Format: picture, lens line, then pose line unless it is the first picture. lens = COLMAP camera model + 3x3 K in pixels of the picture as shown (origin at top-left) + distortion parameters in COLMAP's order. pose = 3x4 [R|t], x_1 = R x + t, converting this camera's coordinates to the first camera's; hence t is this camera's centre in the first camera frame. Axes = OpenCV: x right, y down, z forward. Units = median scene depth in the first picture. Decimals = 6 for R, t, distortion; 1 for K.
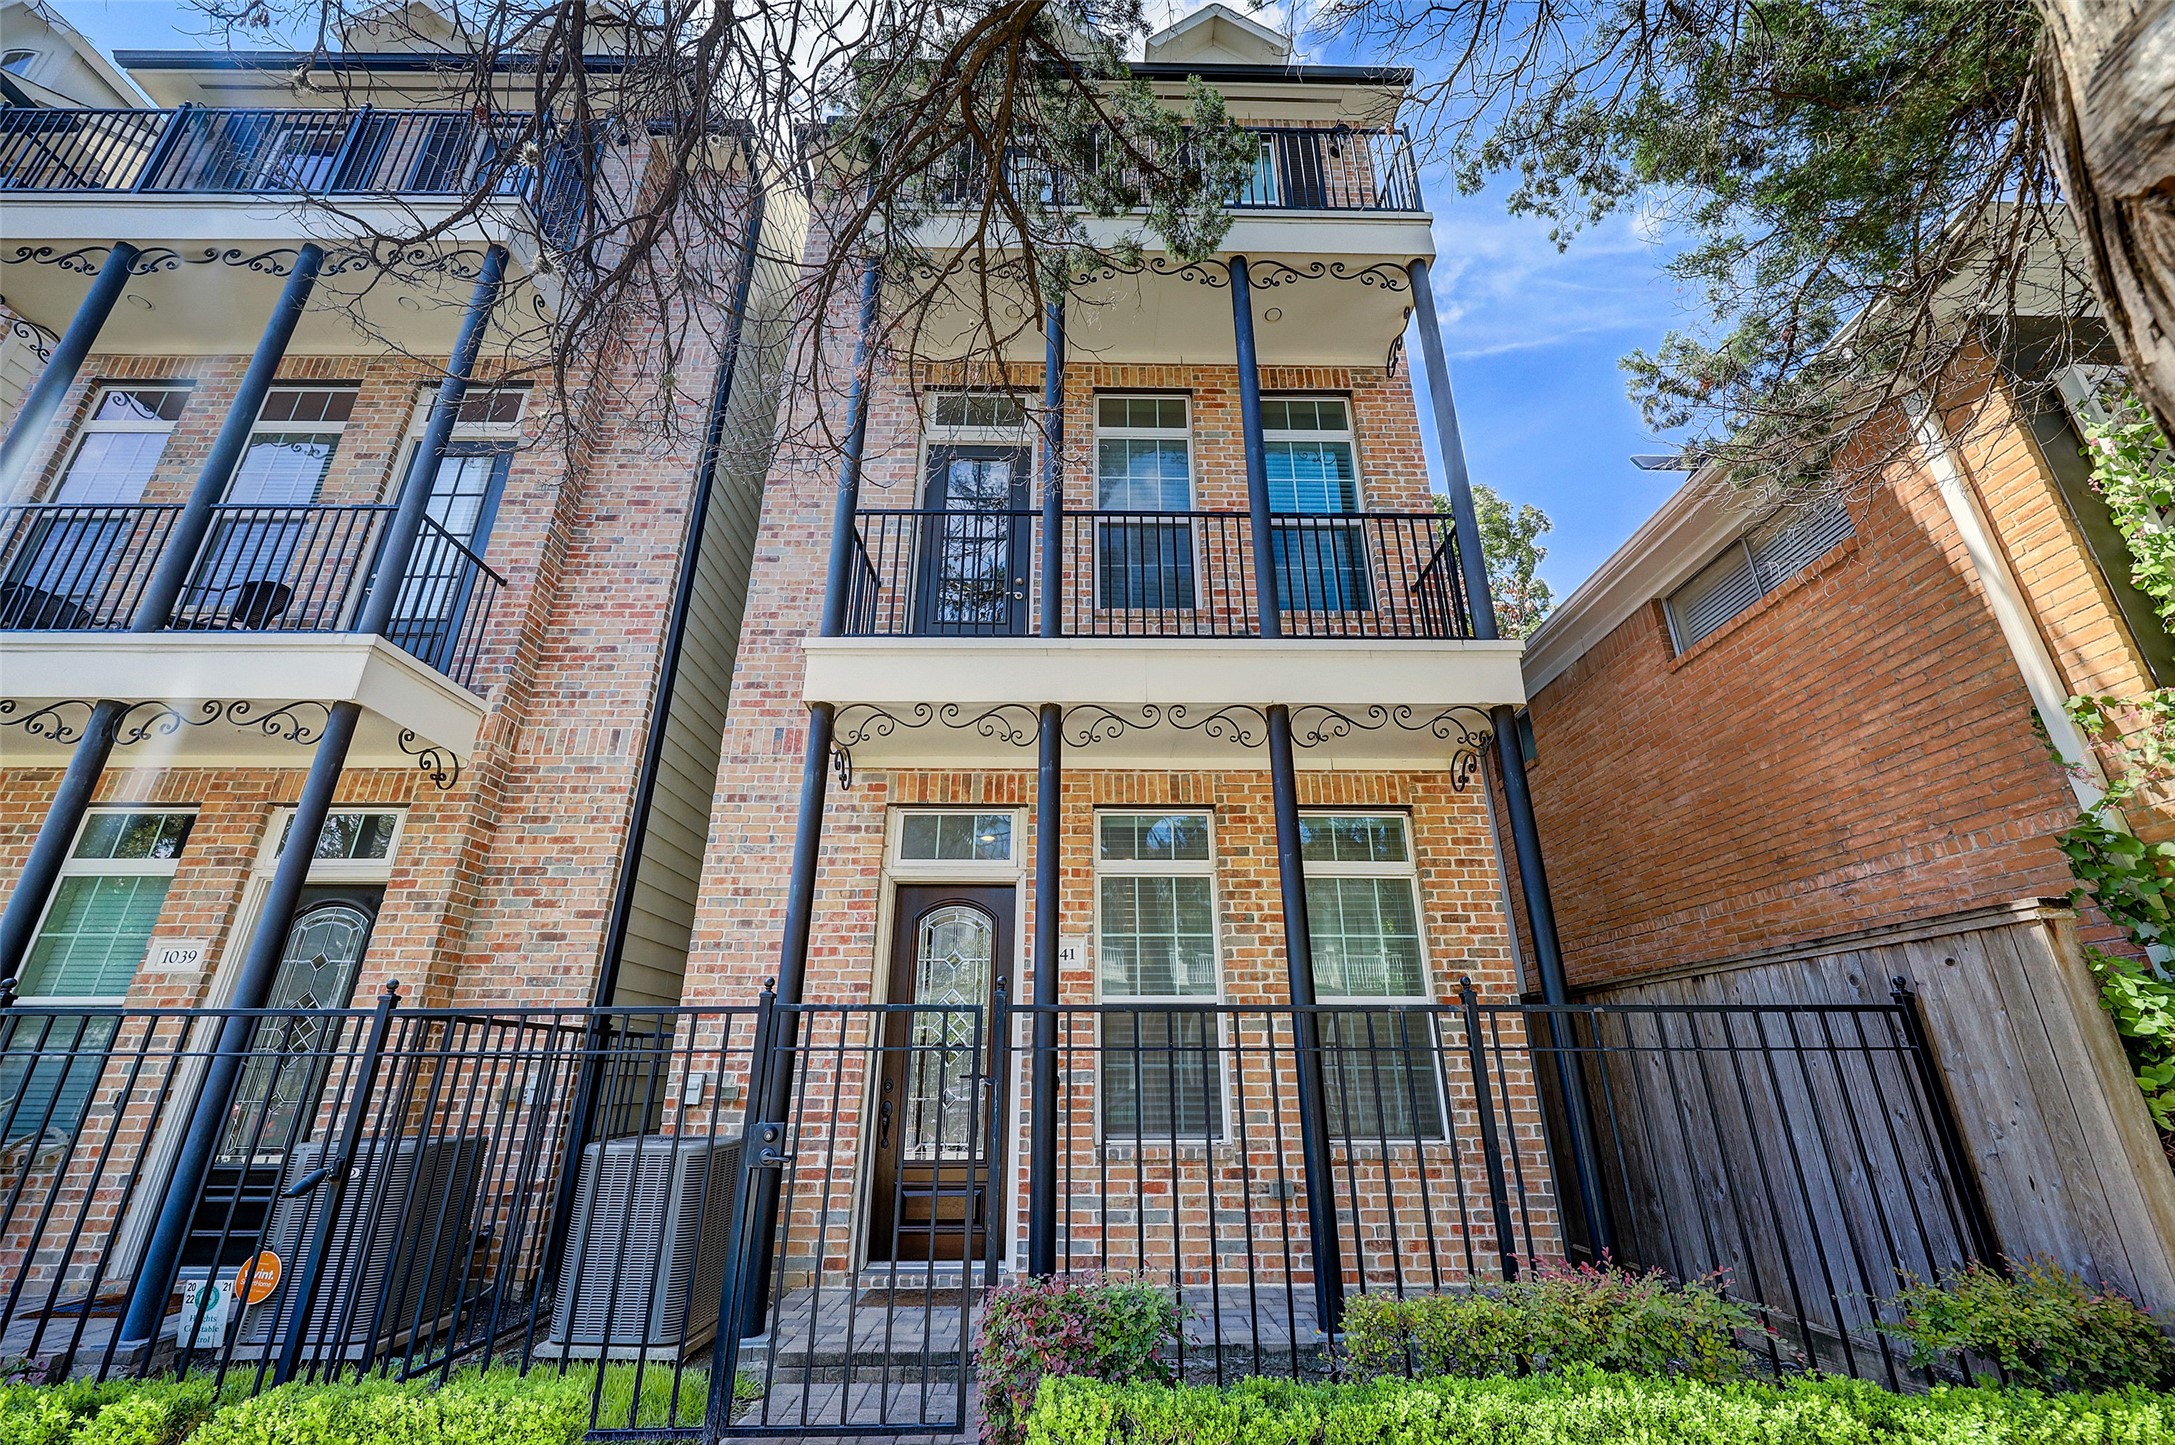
lens RADIAL K [[891.2, 0, 1095.3], [0, 891.2, 704.3], [0, 0, 1]] dist [-0.000385, 0.000871]
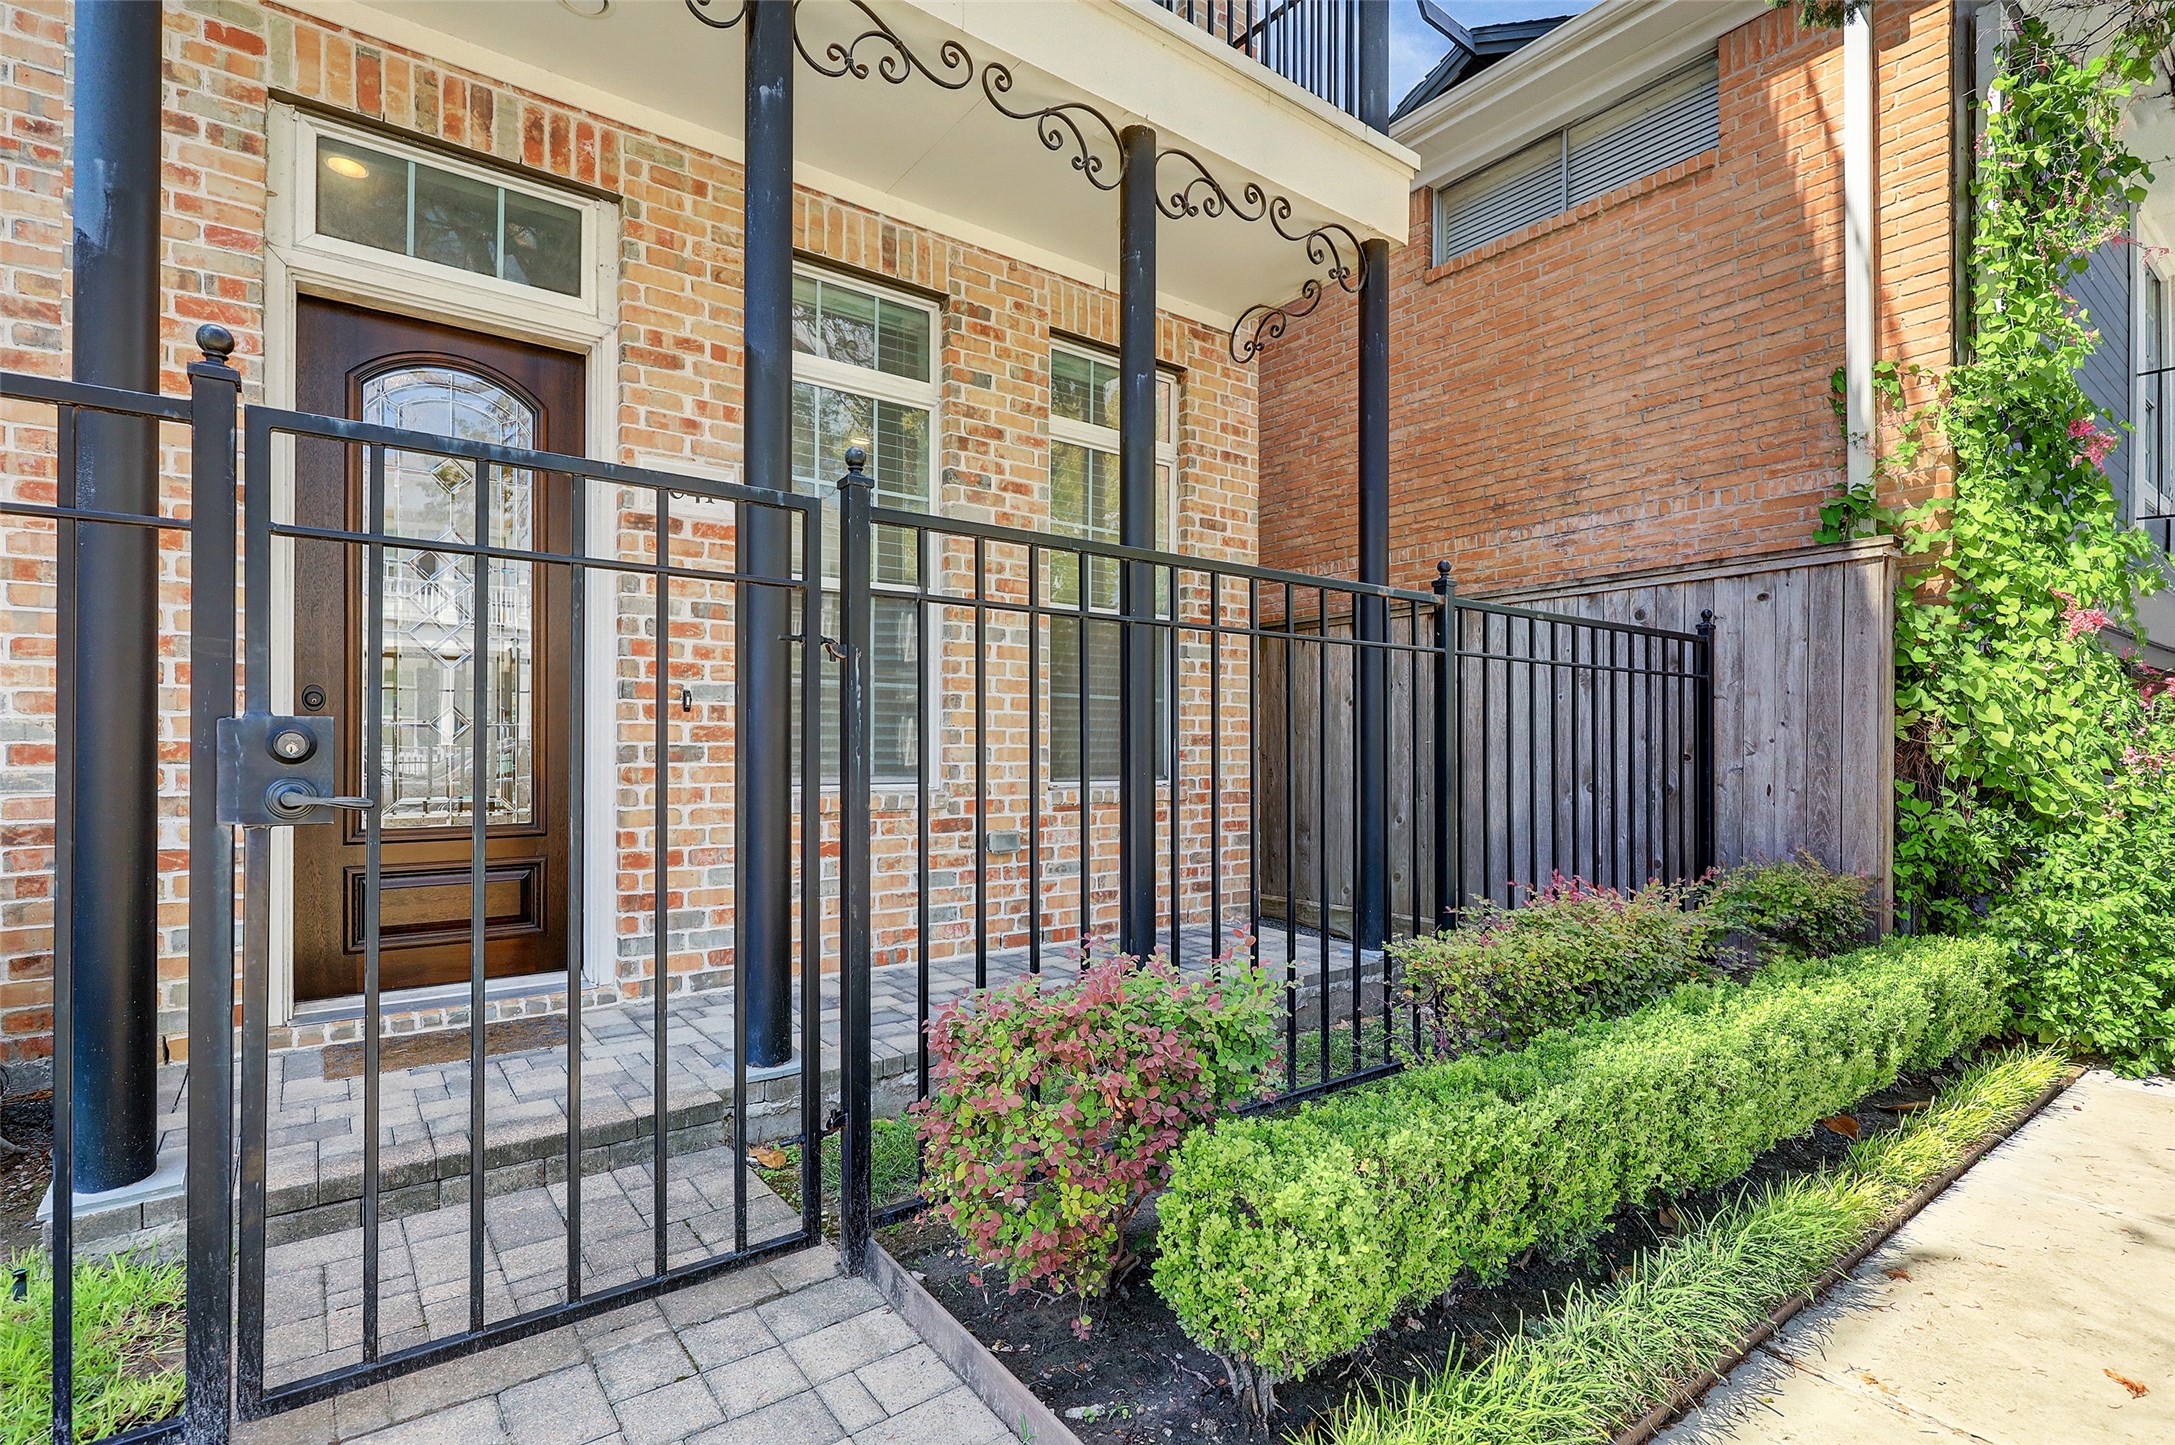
lens RADIAL K [[1036.3, 0, 1106.4], [0, 1036.3, 739.1], [0, 0, 1]] dist [-0.000184, -0.000041]
pose [[0.801528, 0.010459, 0.597865, -0.223564], [-0.232114, 0.926885, 0.294969, 0.175476], [-0.551067, -0.375199, 0.745353, 0.314372]]
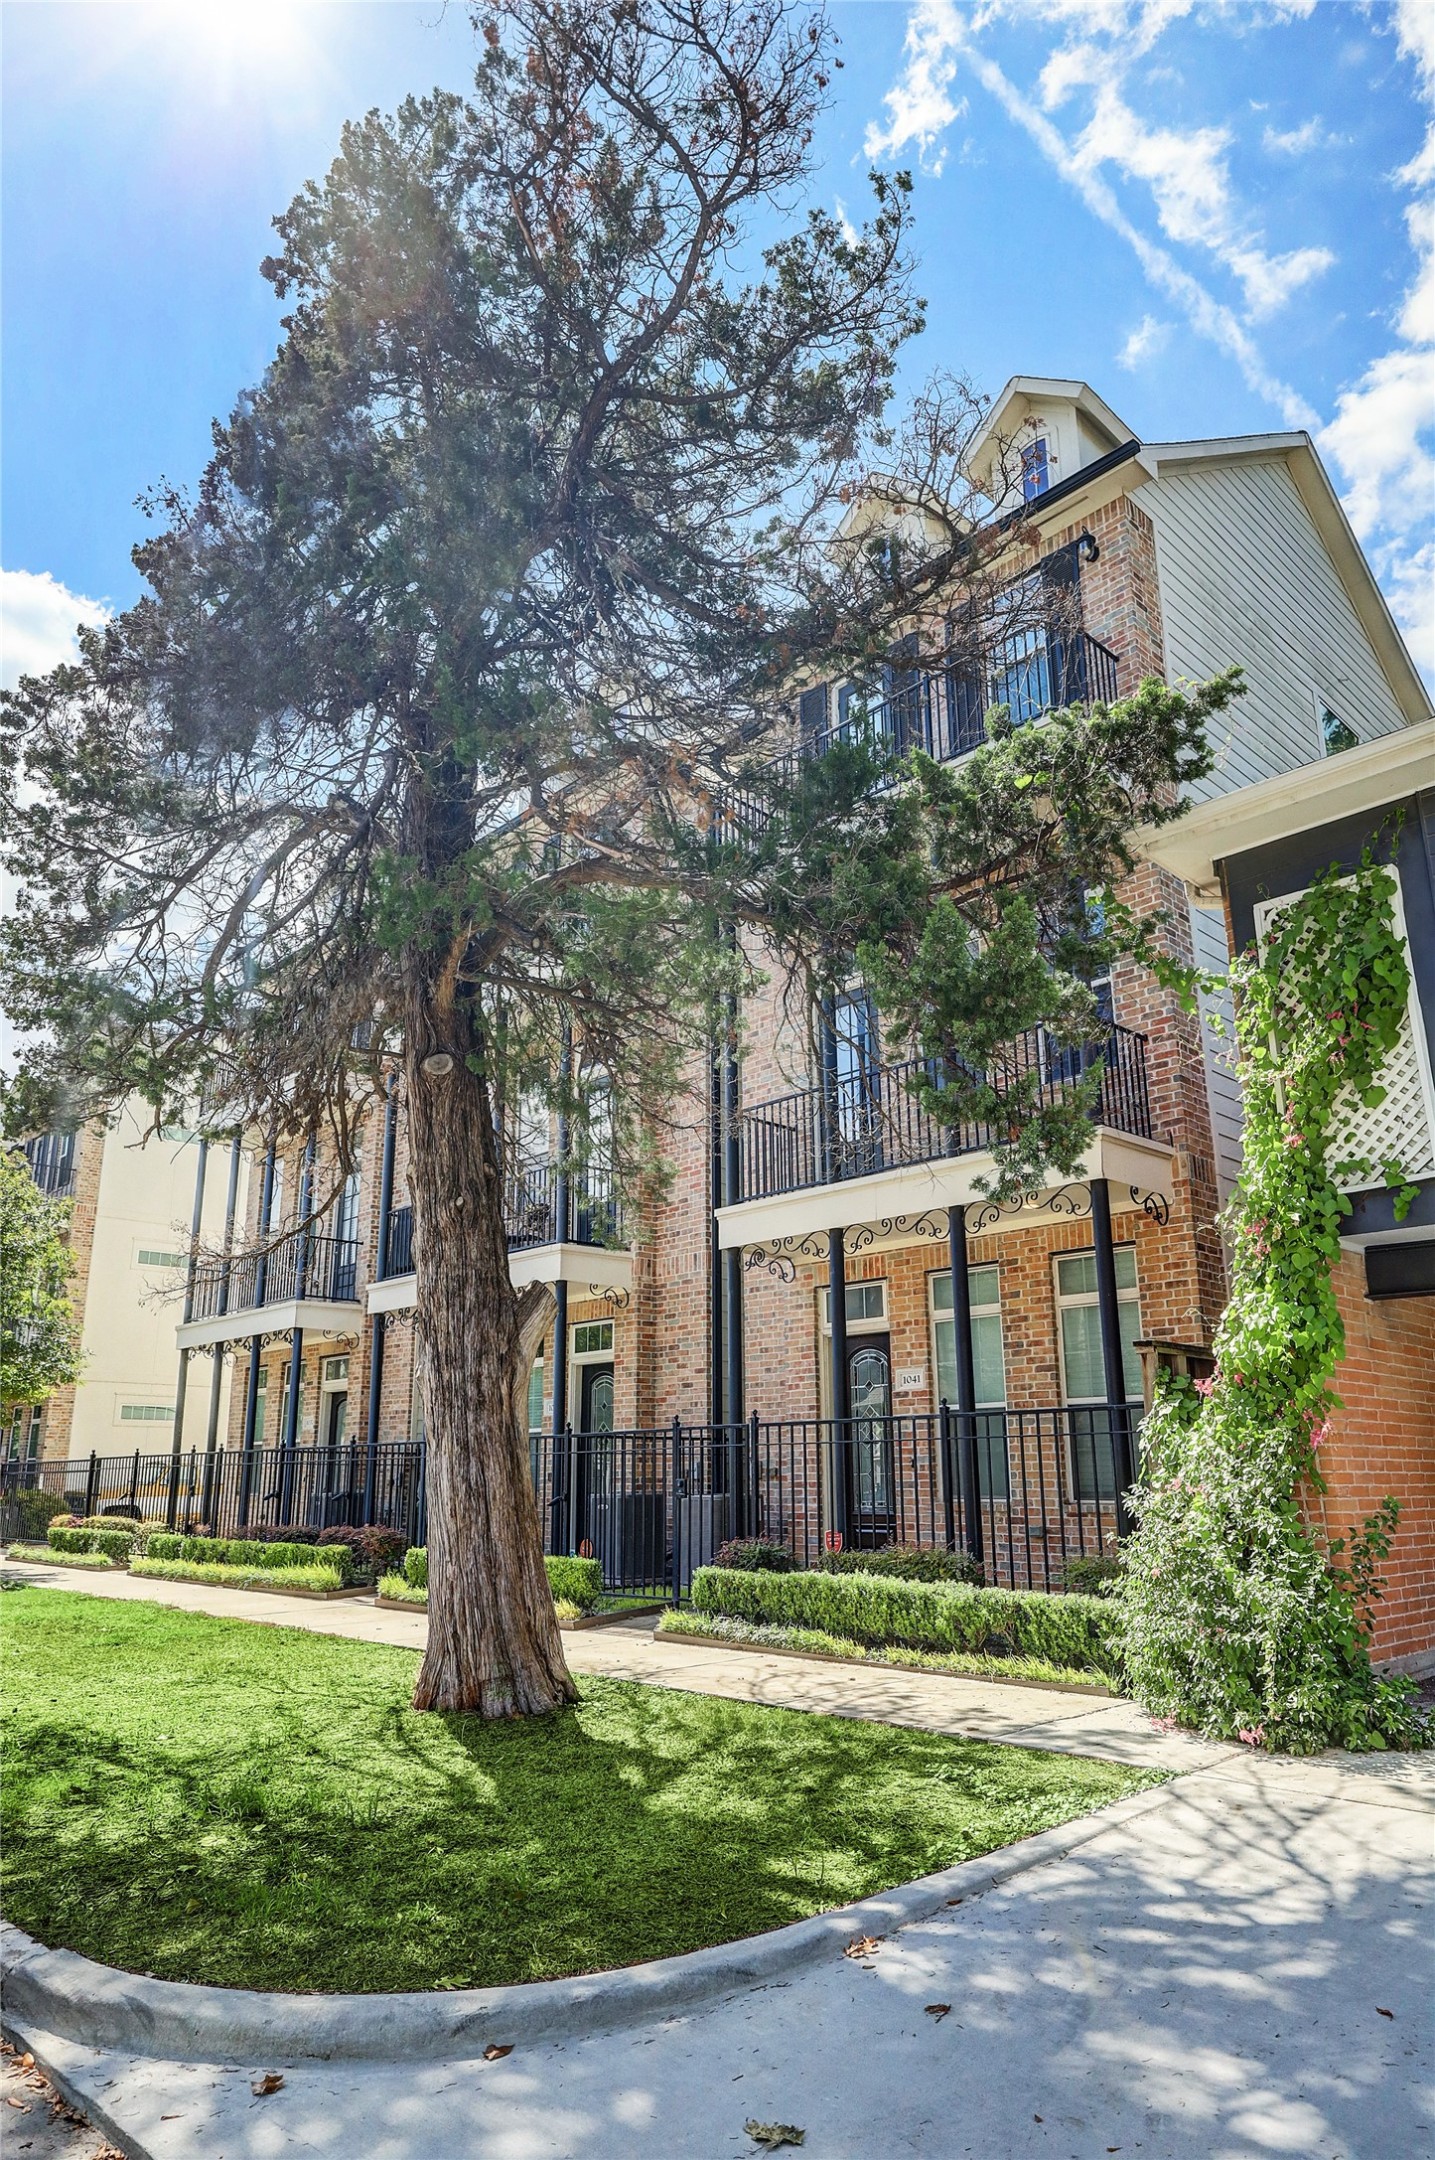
lens RADIAL K [[1316.1, 0, 717.1], [0, 1316.1, 1090.9], [0, 0, 1]] dist [-0.001186, -0.000073]
pose [[0.680315, -0.212075, -0.701567, 1.391949], [0.283617, 0.958823, -0.014814, -0.237968], [0.675820, -0.188898, 0.712450, -0.682995]]
